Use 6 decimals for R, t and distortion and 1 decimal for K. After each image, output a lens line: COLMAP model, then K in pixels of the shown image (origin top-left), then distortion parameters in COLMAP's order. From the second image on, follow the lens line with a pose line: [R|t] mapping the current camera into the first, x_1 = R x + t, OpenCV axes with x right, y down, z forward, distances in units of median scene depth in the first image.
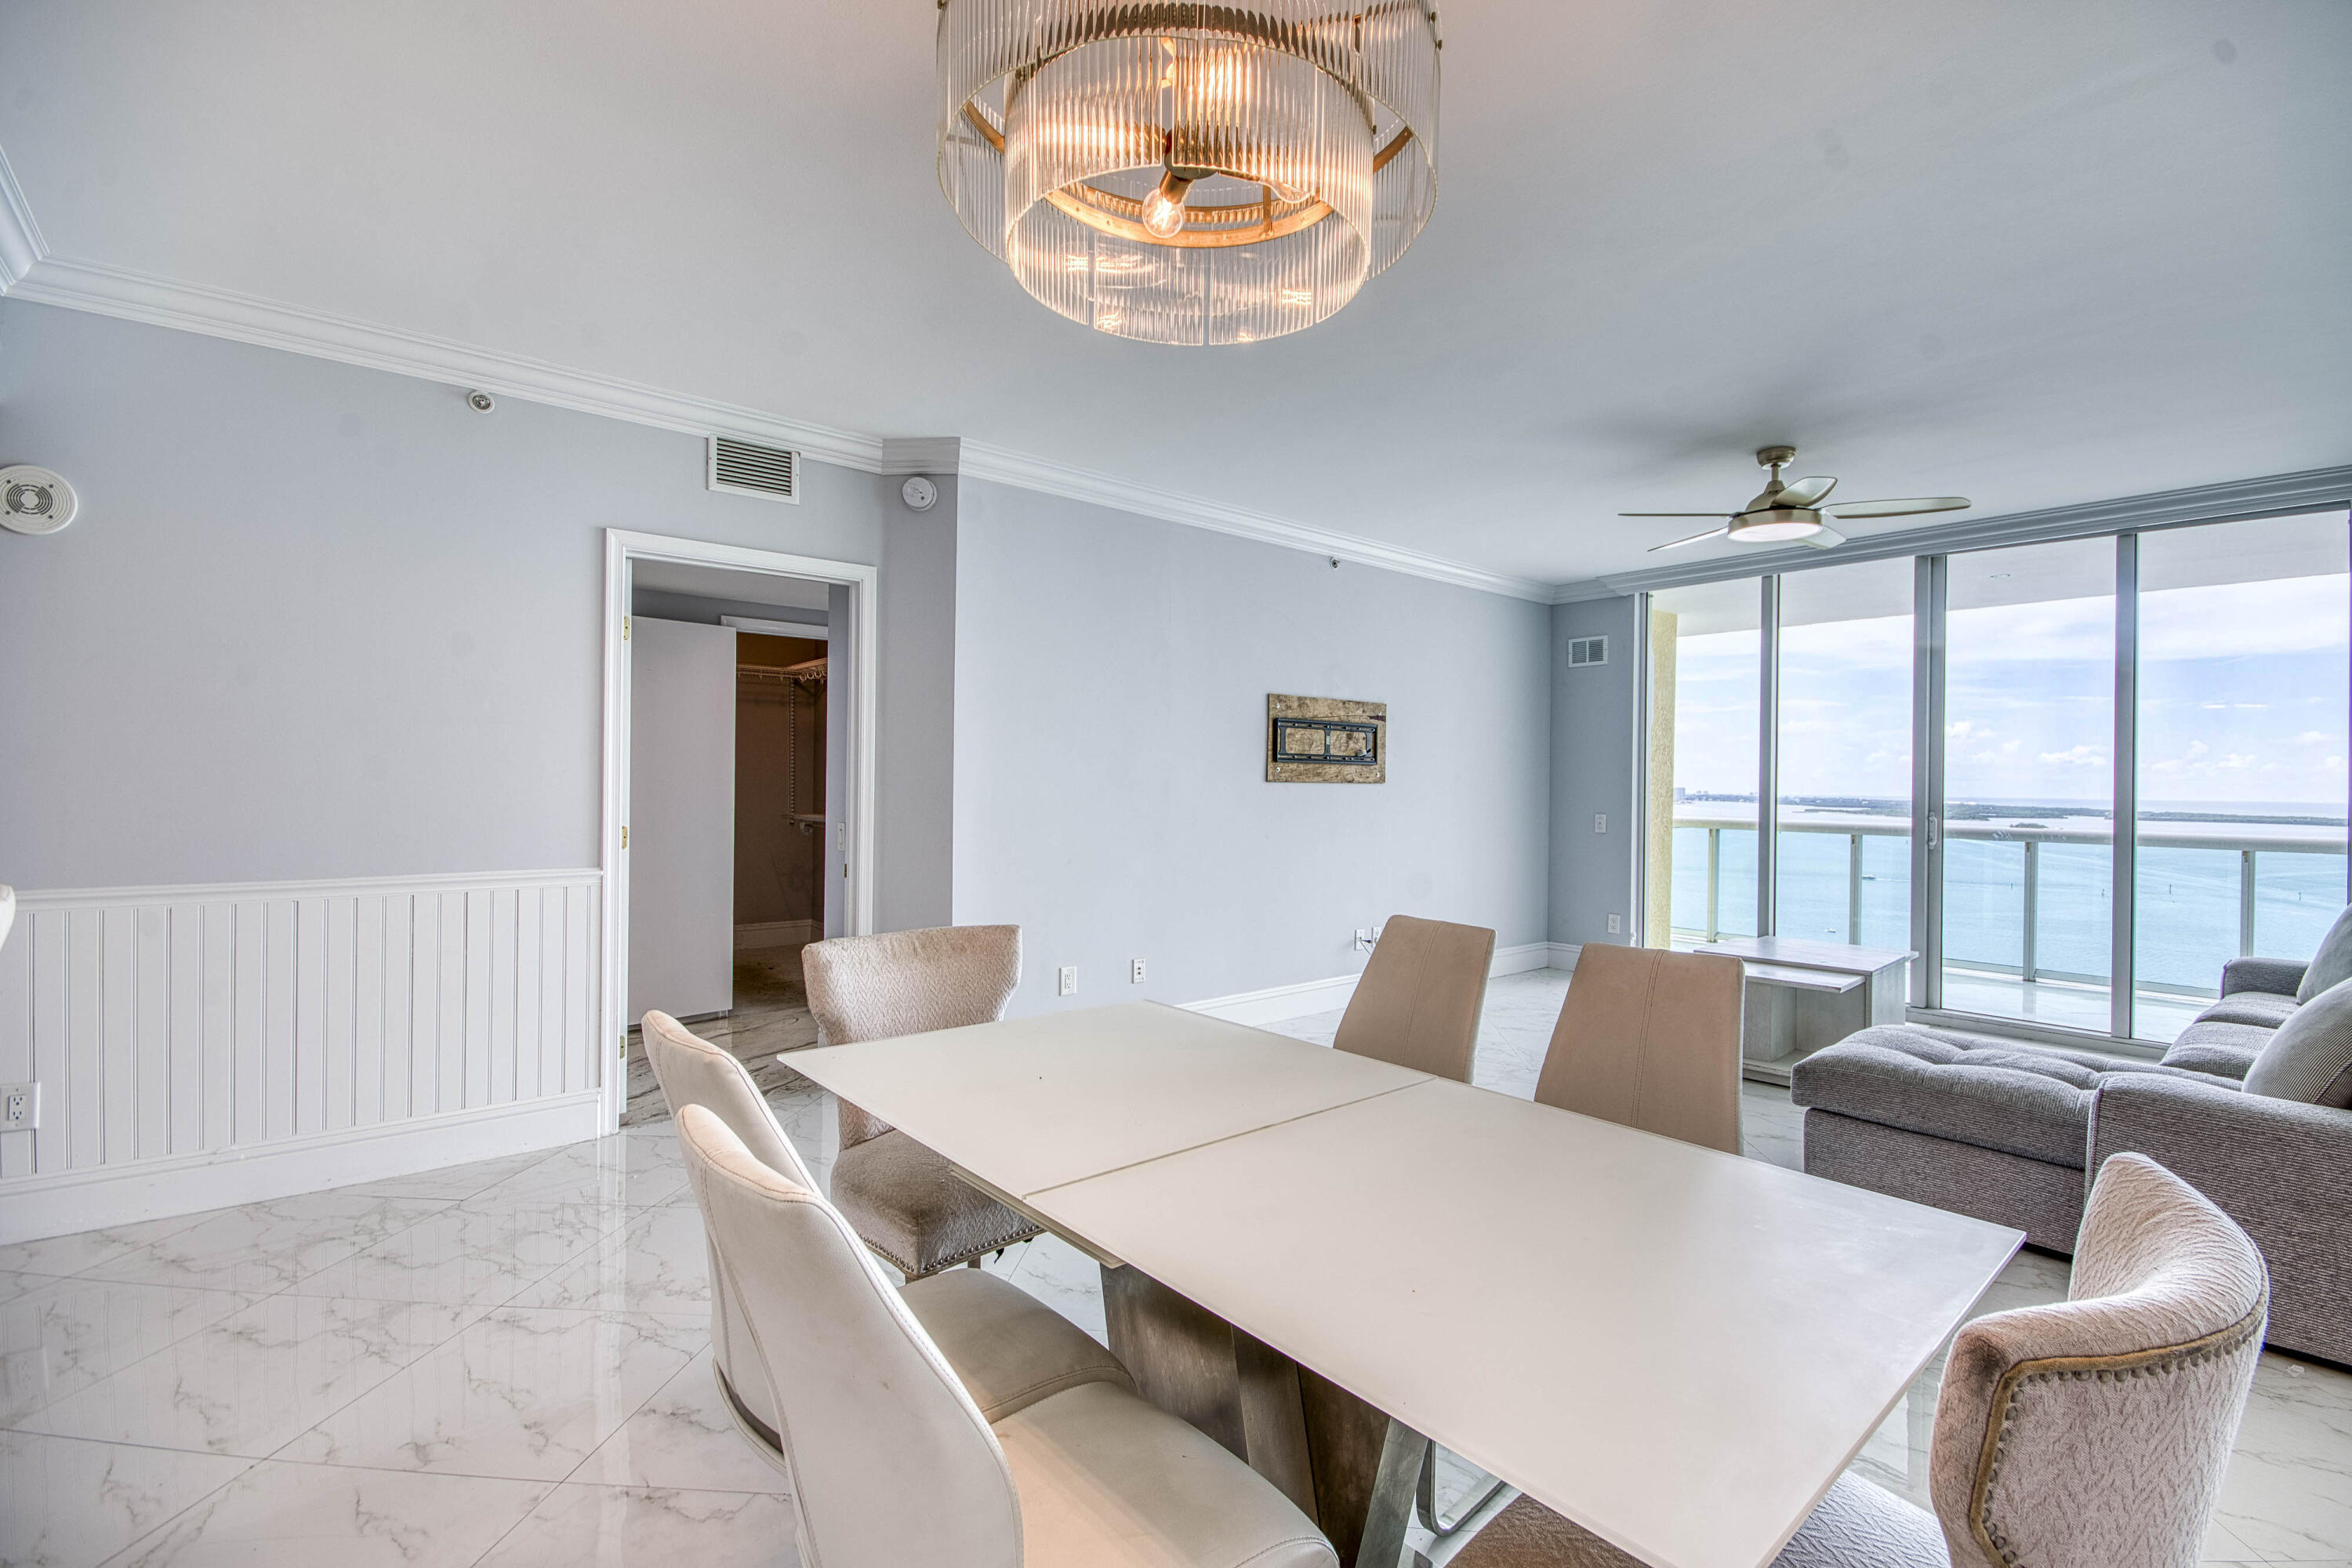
lens RADIAL K [[1039.8, 0, 1239.9], [0, 1039.8, 777.9], [0, 0, 1]] dist [0.014914, -0.014289]
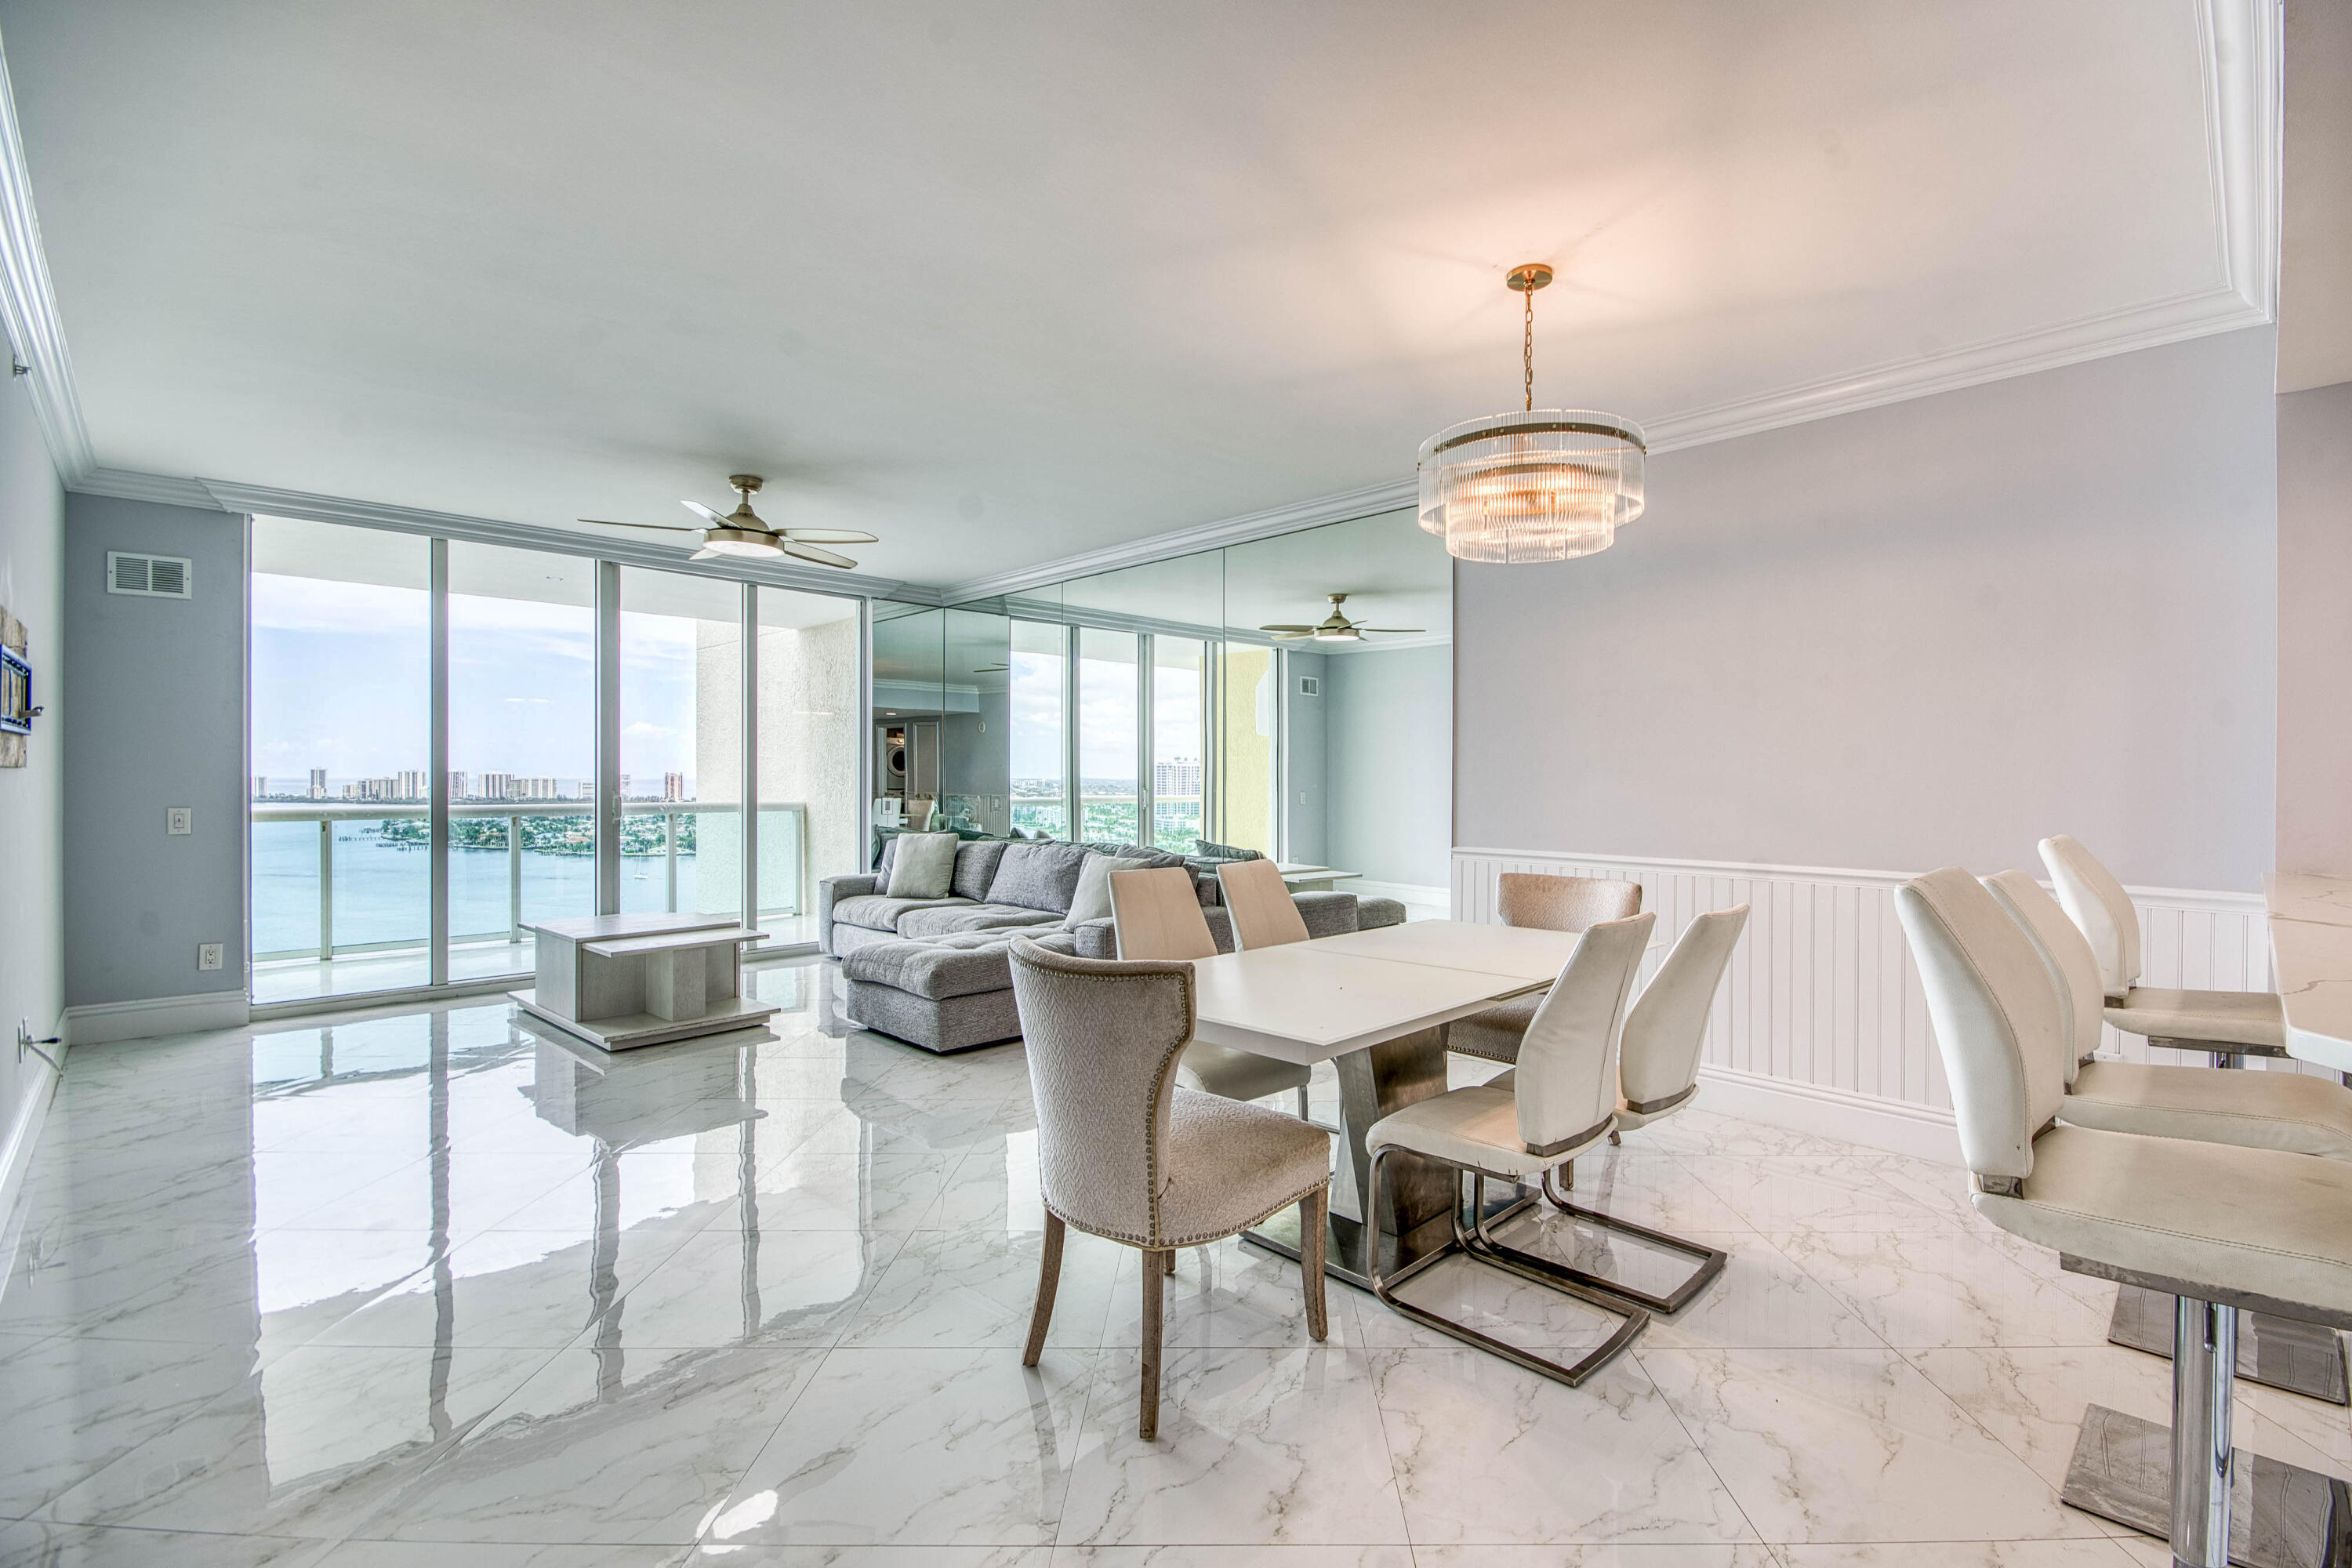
lens RADIAL K [[1039.8, 0, 1239.9], [0, 1039.8, 777.9], [0, 0, 1]] dist [0.014914, -0.014289]
pose [[-0.066068, -0.014485, 0.997710, -0.510059], [-0.009072, 0.999862, 0.013916, -0.003154], [-0.997774, -0.008131, -0.066190, 0.401117]]
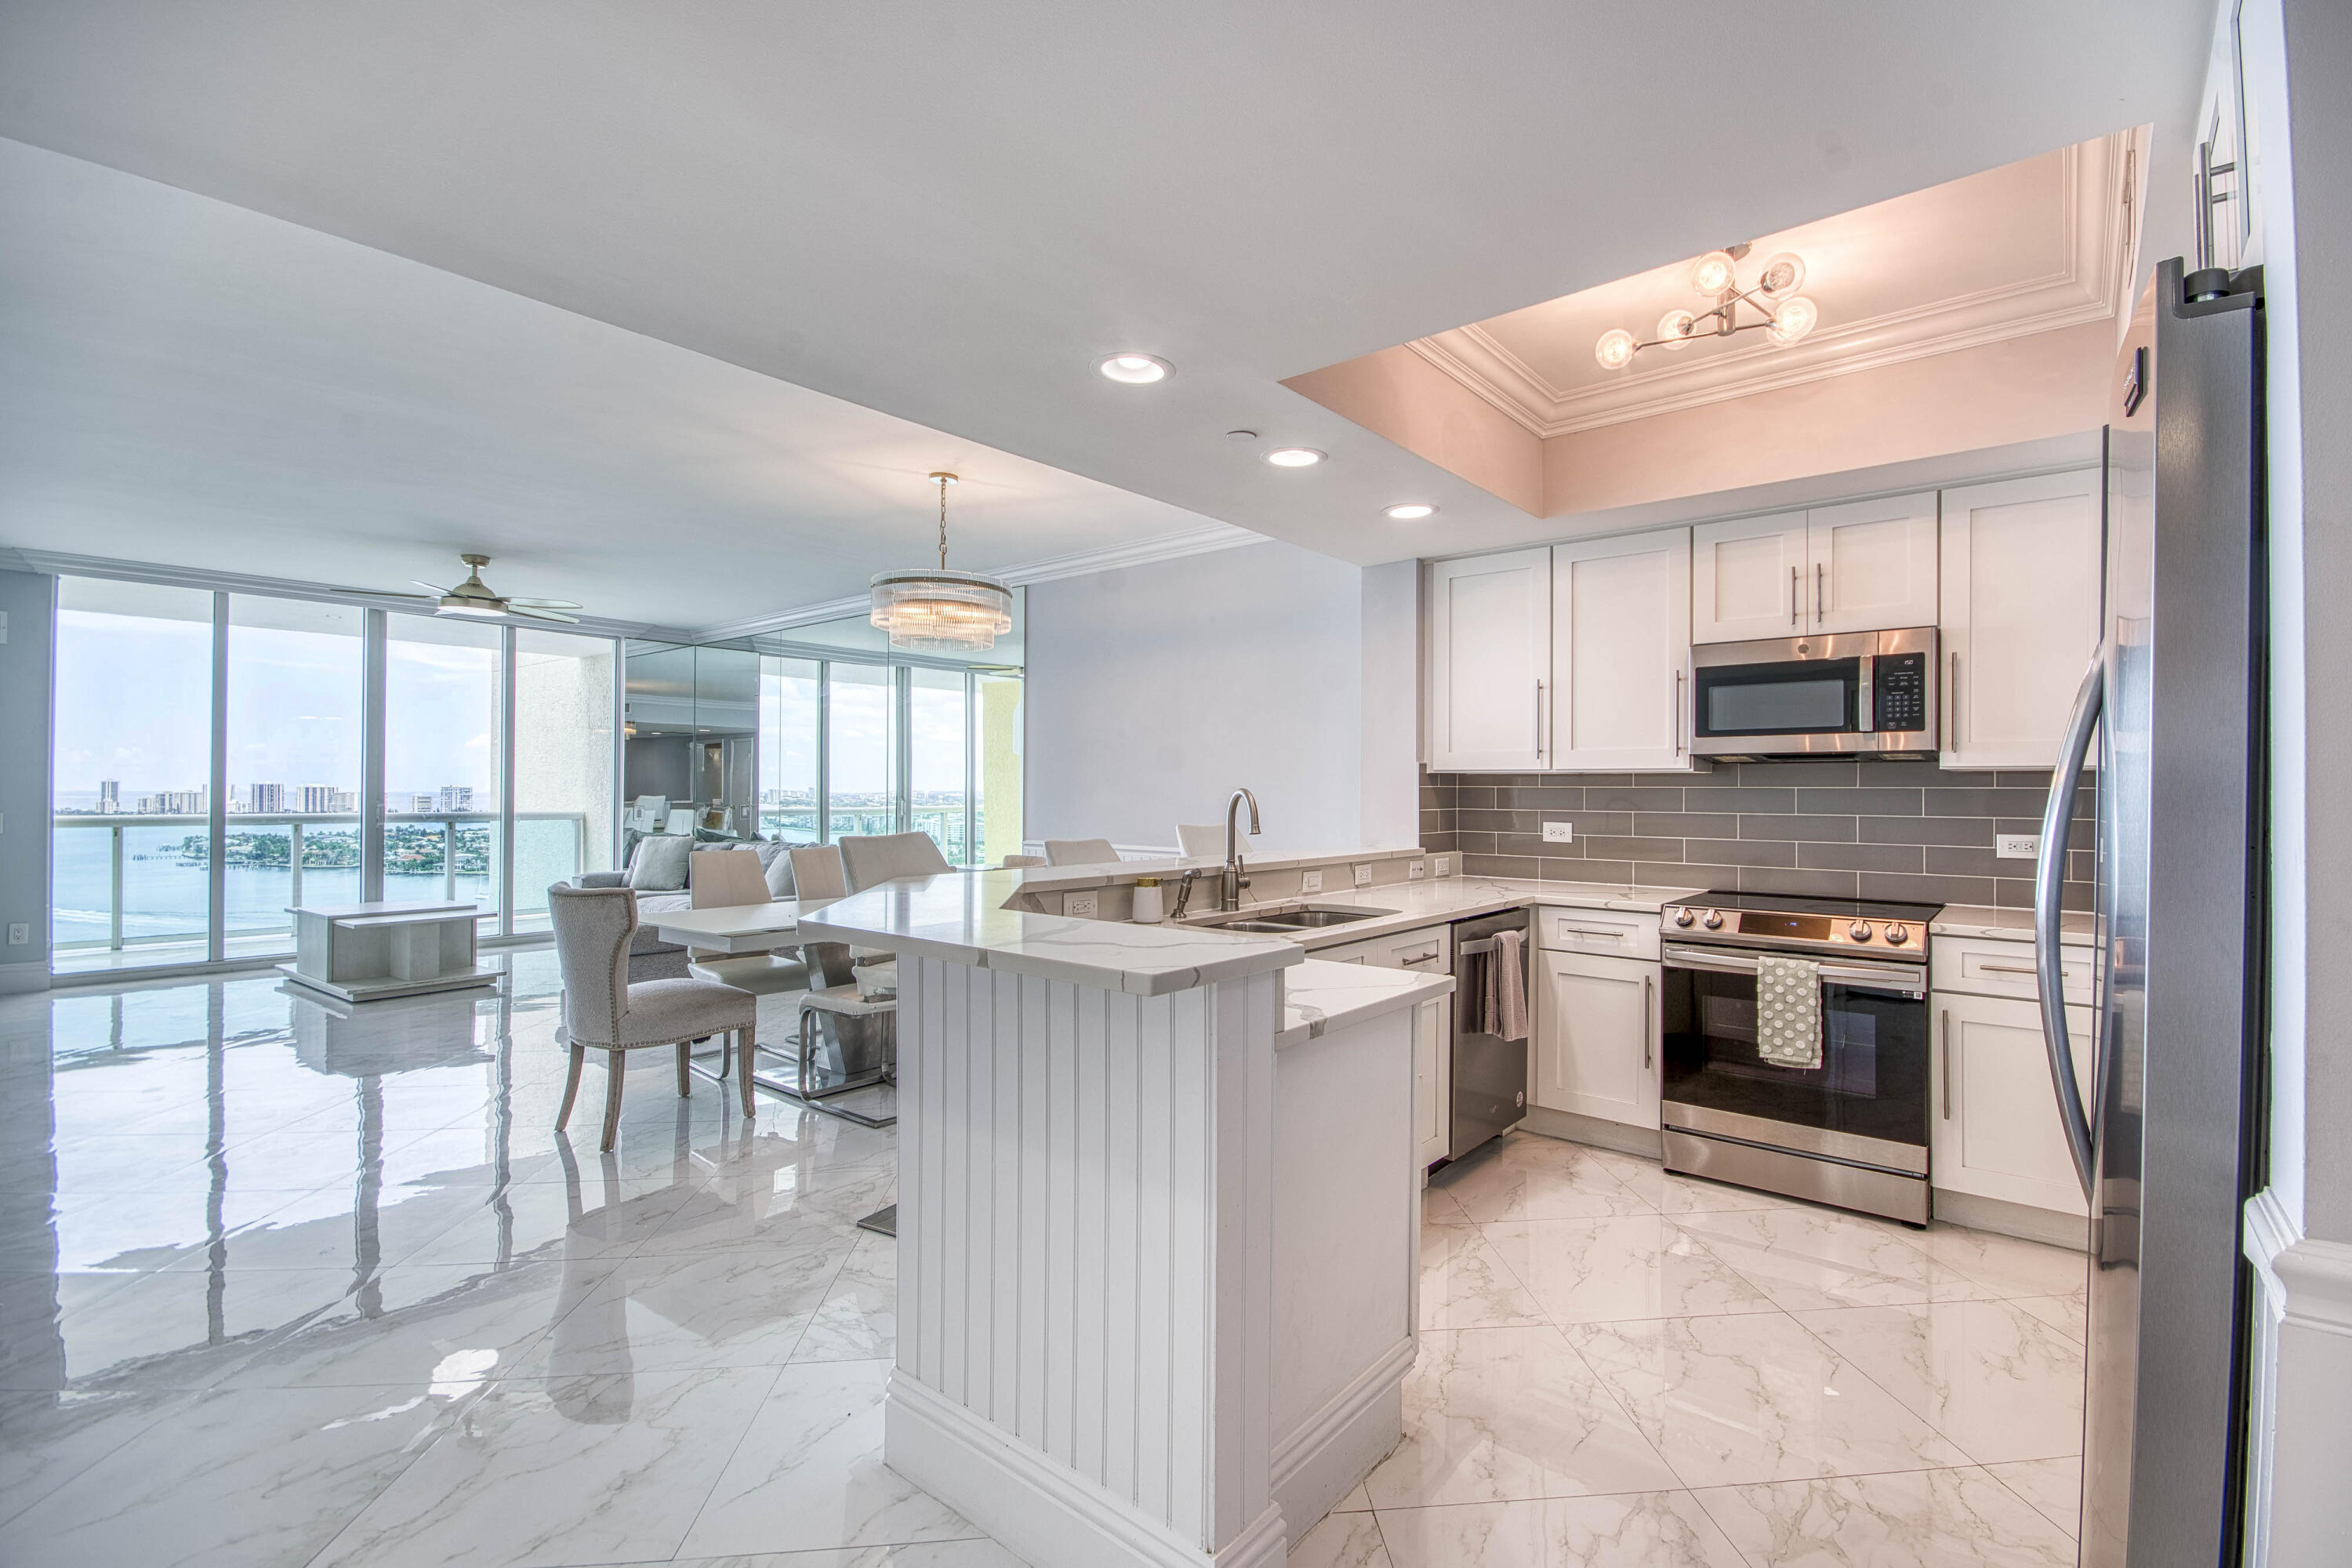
lens RADIAL K [[1038.8, 0, 1241.6], [0, 1038.8, 781.8], [0, 0, 1]] dist [0.015945, -0.016096]
pose [[-0.171707, -0.004556, 0.985138, -0.857411], [-0.011980, 0.999925, 0.002536, -0.008582], [-0.985075, -0.011367, -0.171748, 0.134263]]
